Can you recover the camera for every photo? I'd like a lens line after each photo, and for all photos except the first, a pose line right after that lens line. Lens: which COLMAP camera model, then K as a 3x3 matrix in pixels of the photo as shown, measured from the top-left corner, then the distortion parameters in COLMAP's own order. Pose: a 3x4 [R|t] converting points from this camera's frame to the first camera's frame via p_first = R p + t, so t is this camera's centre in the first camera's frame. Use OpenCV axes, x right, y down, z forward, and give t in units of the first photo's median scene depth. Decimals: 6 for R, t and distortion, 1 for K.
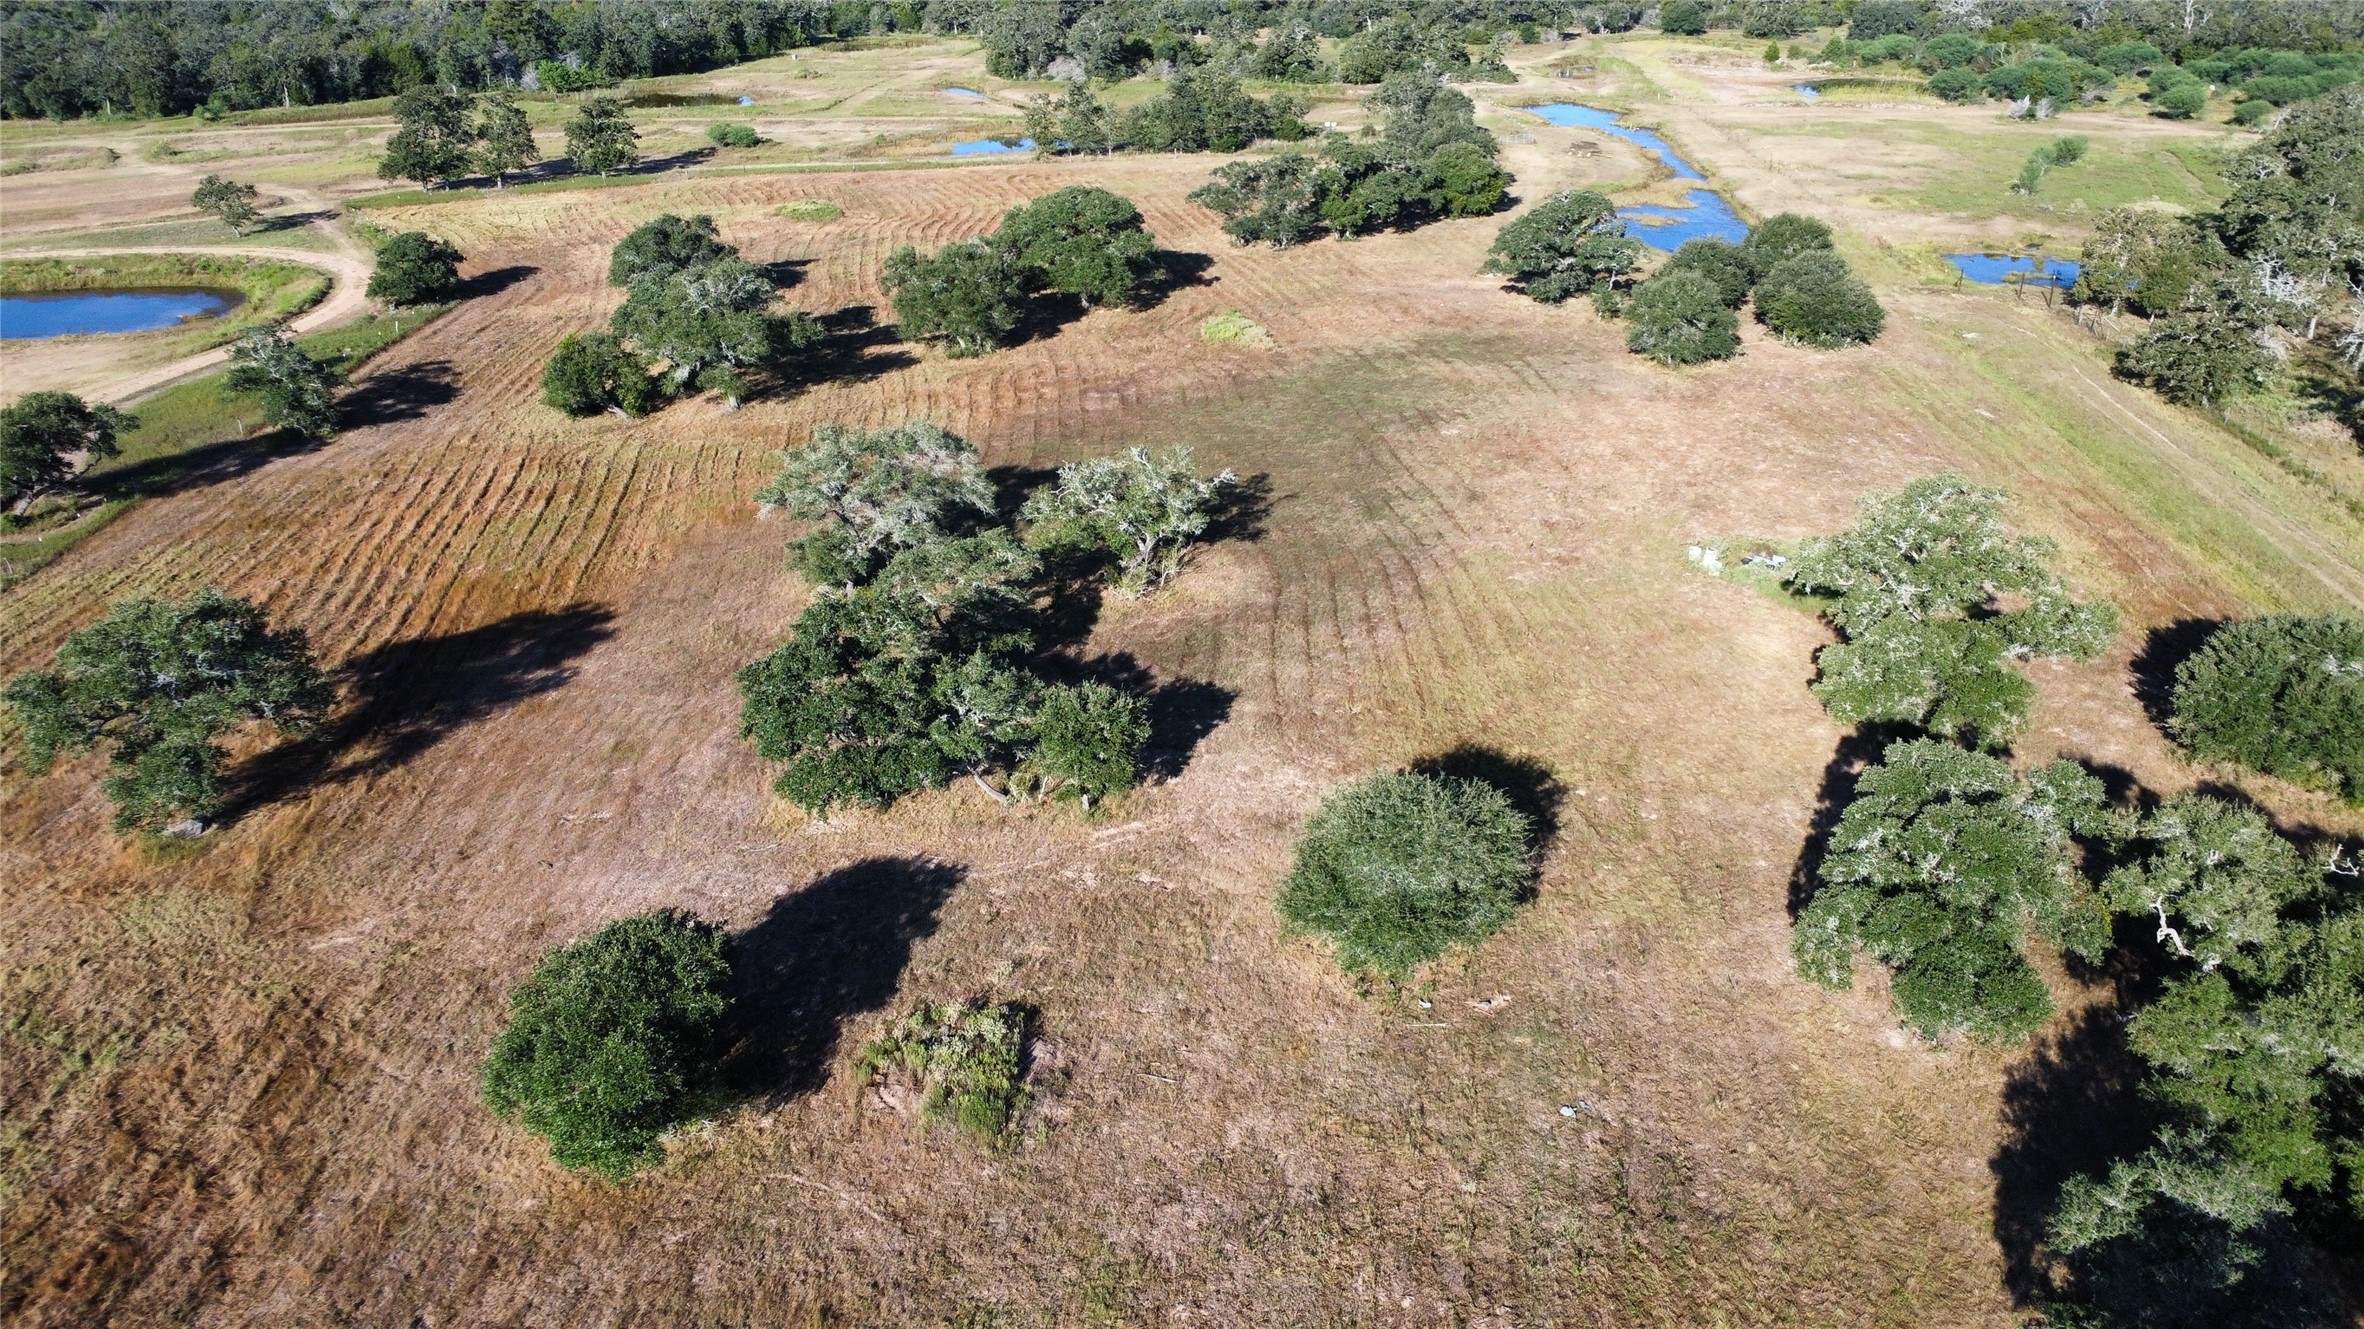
lens RADIAL K [[1703.4, 0, 1170.9], [0, 1703.4, 660.6], [0, 0, 1]] dist [-0.030151, -0.004030]
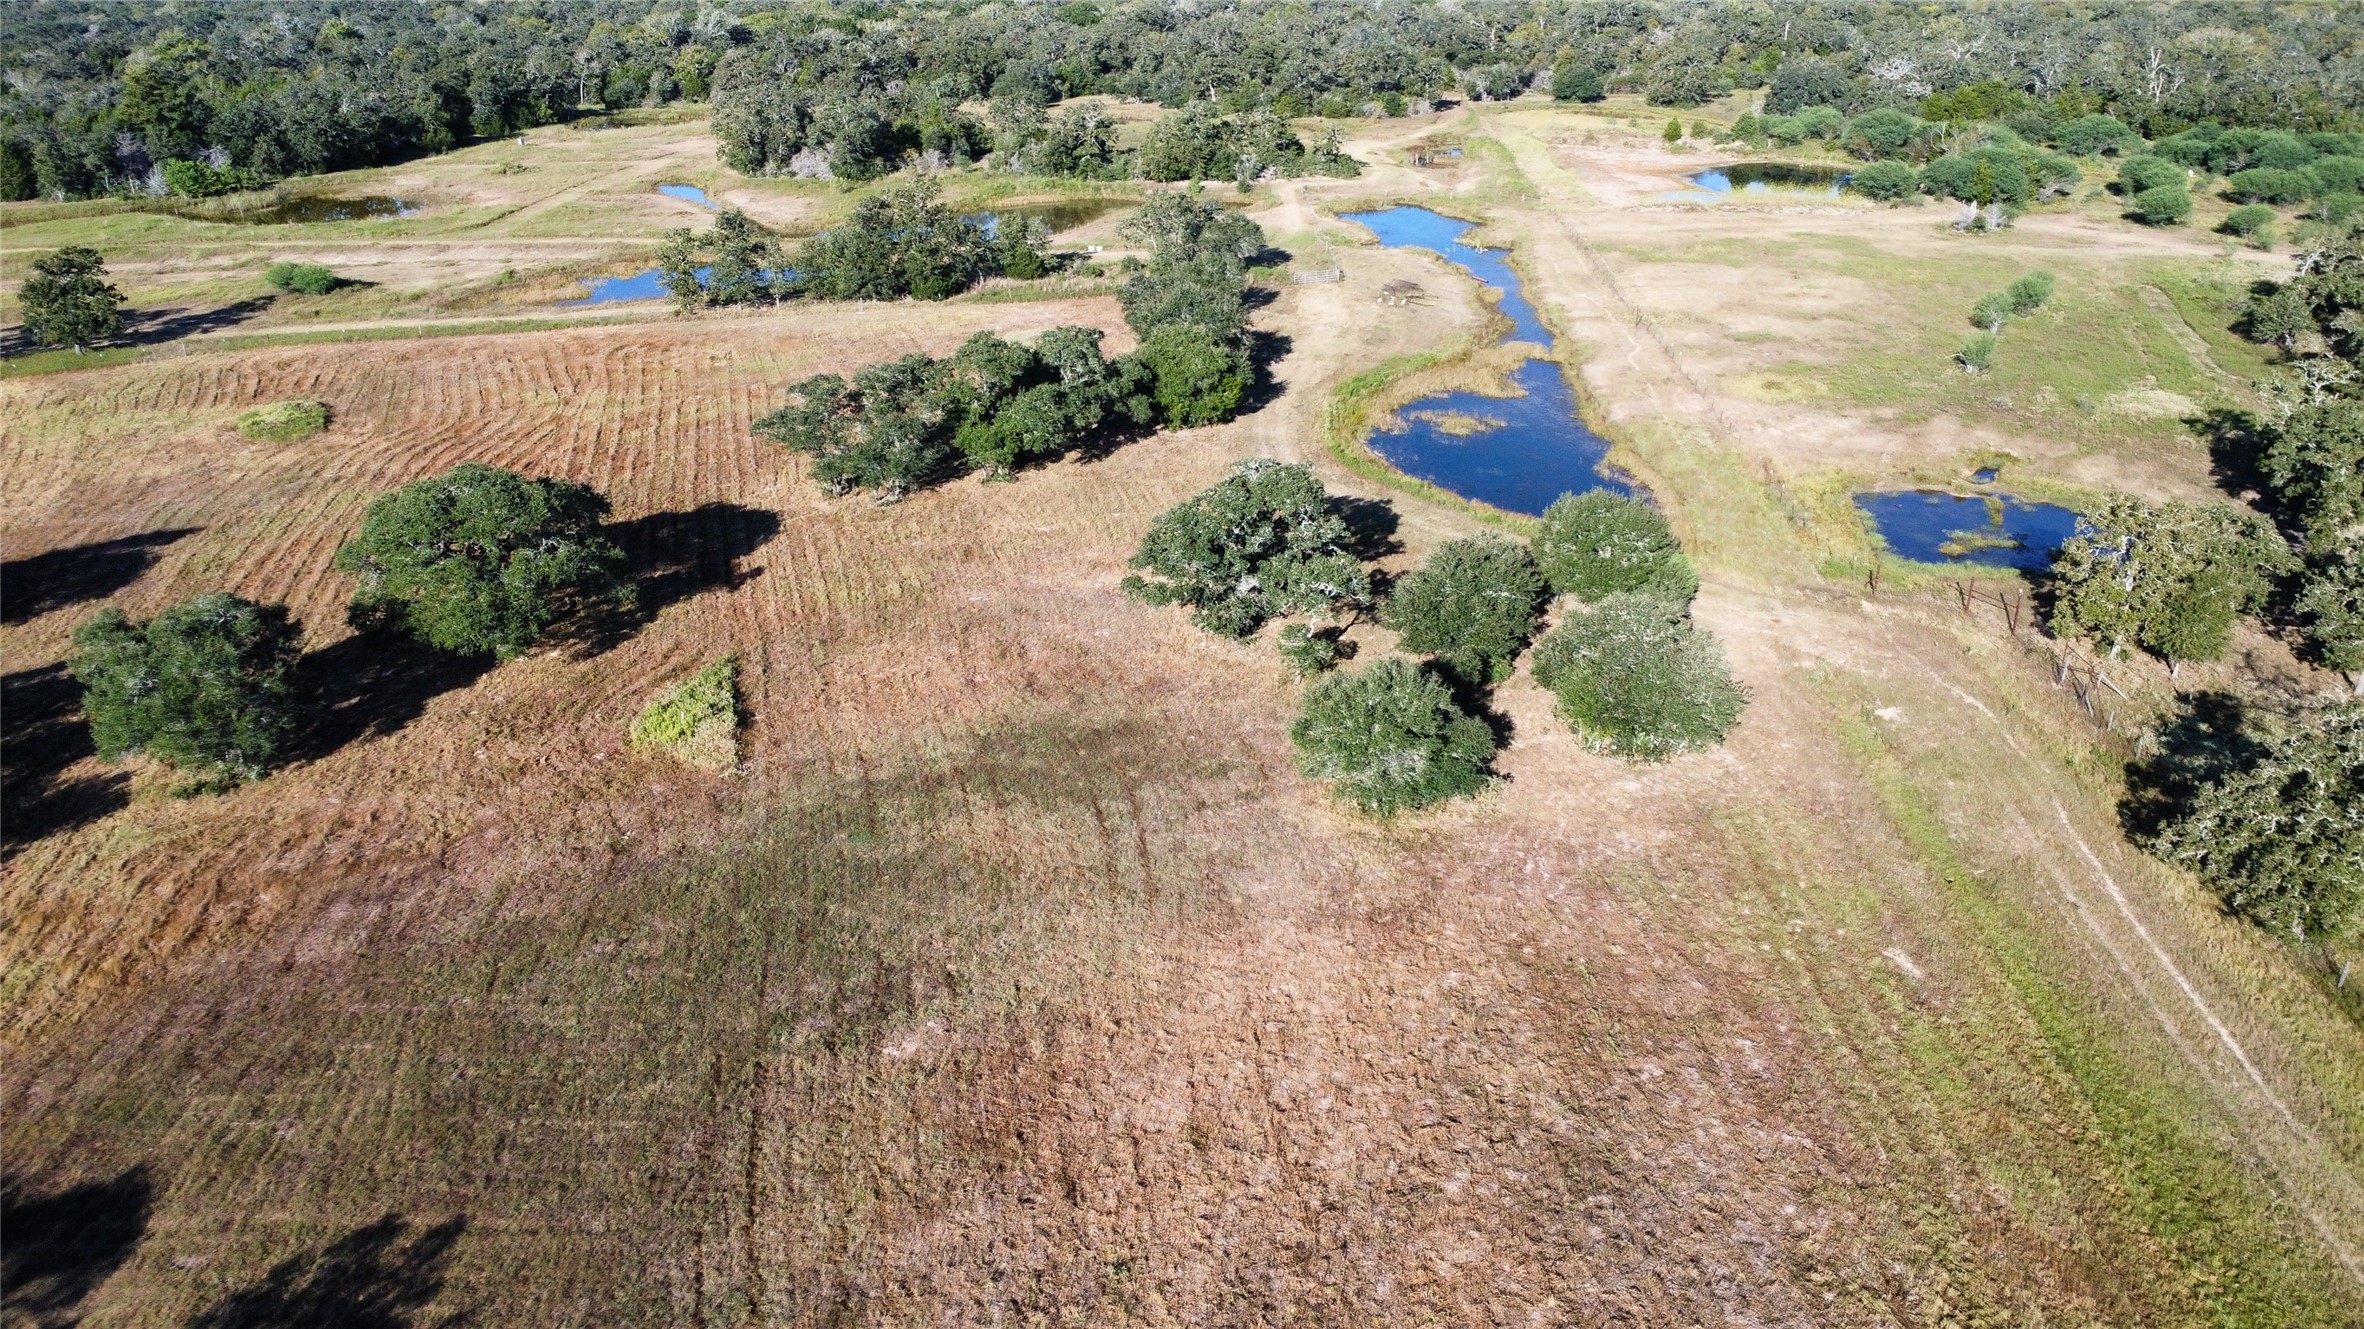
lens RADIAL K [[1702.3, 0, 1170.5], [0, 1702.3, 660.9], [0, 0, 1]] dist [-0.022030, -0.025202]
pose [[0.999701, -0.011677, 0.021483, 0.186672], [0.011958, 0.999844, -0.012992, -0.193976], [-0.021328, 0.013245, 0.999685, 0.364601]]
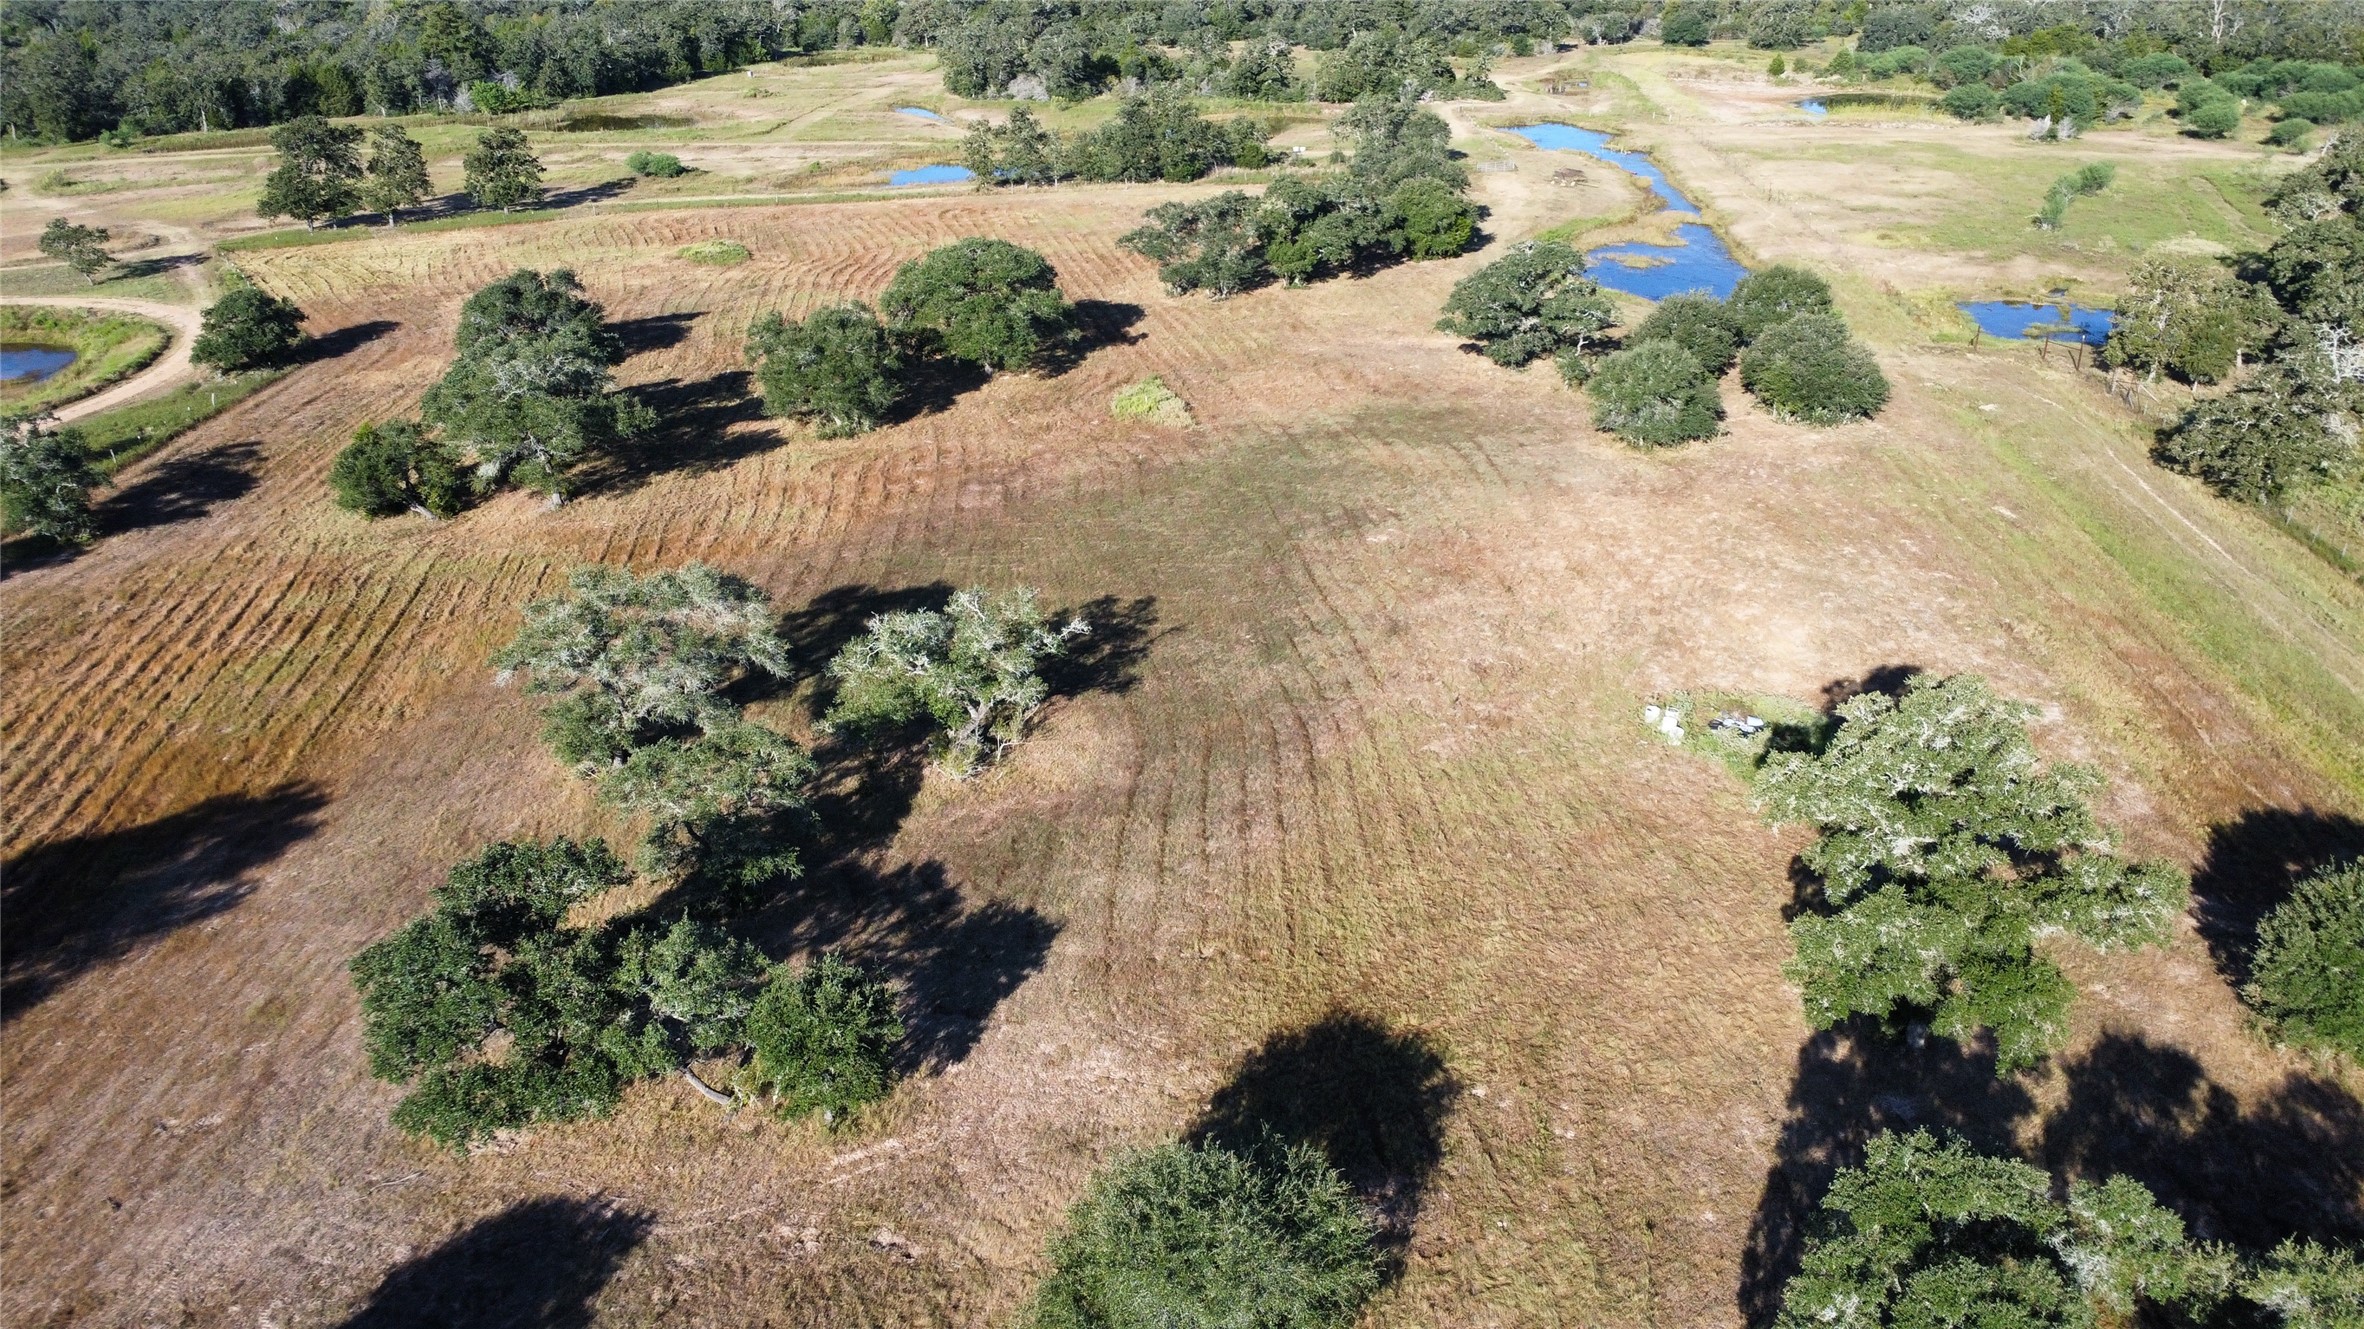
lens RADIAL K [[1703.4, 0, 1170.9], [0, 1703.4, 660.6], [0, 0, 1]] dist [-0.030151, -0.004030]
pose [[0.999967, -0.000599, -0.008093, 0.052454], [0.000588, 0.999999, -0.001425, -0.056285], [0.008094, 0.001421, 0.999966, 0.111989]]
